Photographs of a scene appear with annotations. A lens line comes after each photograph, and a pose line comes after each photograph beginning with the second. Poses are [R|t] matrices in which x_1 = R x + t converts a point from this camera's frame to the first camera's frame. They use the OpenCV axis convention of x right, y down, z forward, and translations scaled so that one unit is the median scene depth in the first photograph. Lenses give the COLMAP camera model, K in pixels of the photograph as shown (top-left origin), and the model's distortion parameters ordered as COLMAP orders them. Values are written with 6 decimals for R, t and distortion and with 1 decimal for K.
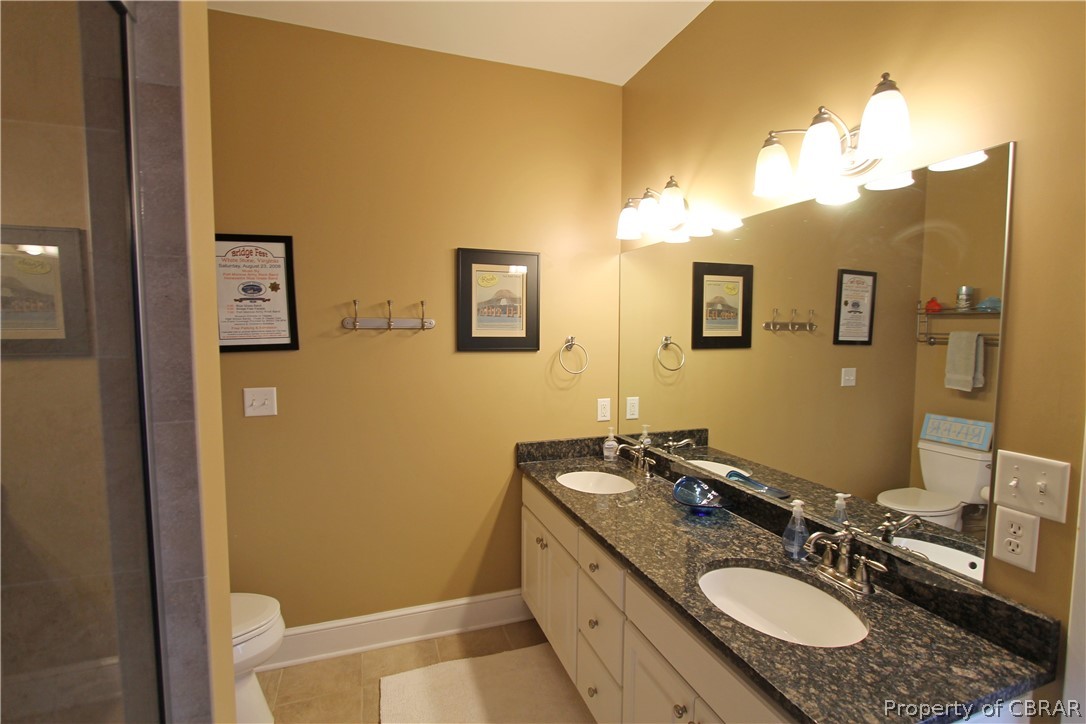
lens RADIAL K [[508.9, 0, 542.0], [0, 508.9, 364.7], [0, 0, 1]] dist [-0.009774, -0.000341]
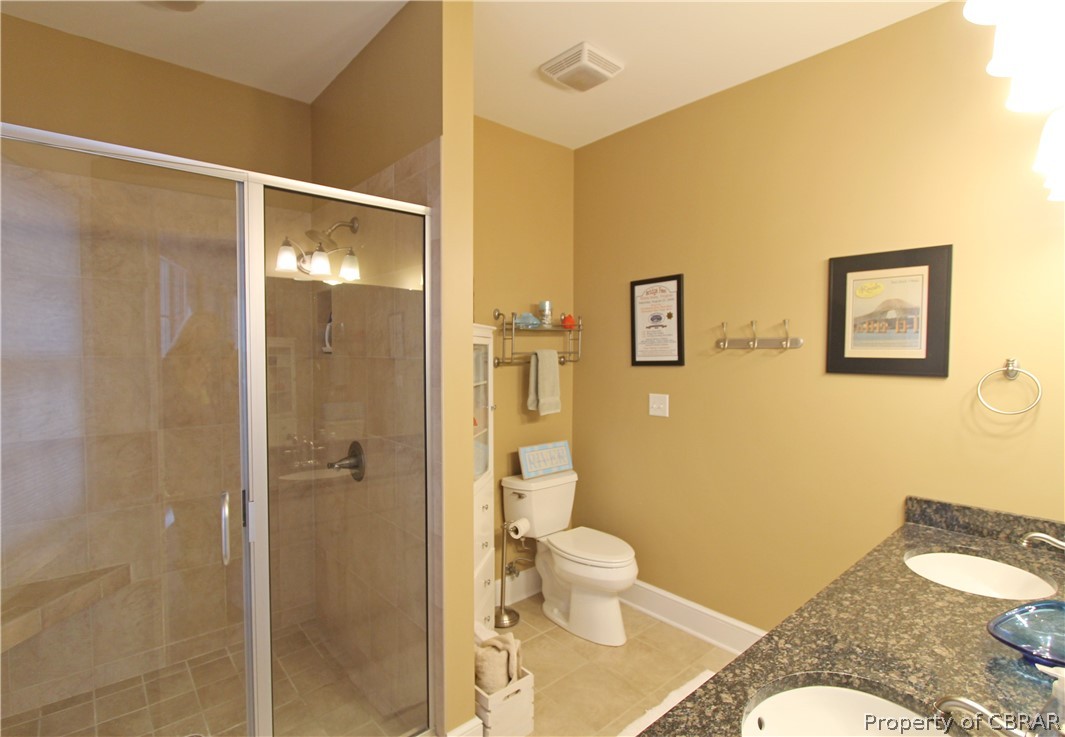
lens RADIAL K [[535.6, 0, 528.6], [0, 535.6, 367.6], [0, 0, 1]] dist [0.001457, -0.000720]
pose [[0.360863, 0.030032, -0.932135, 0.570183], [-0.062360, 0.998022, 0.008013, -0.011793], [0.930532, 0.055237, 0.362022, 0.184582]]
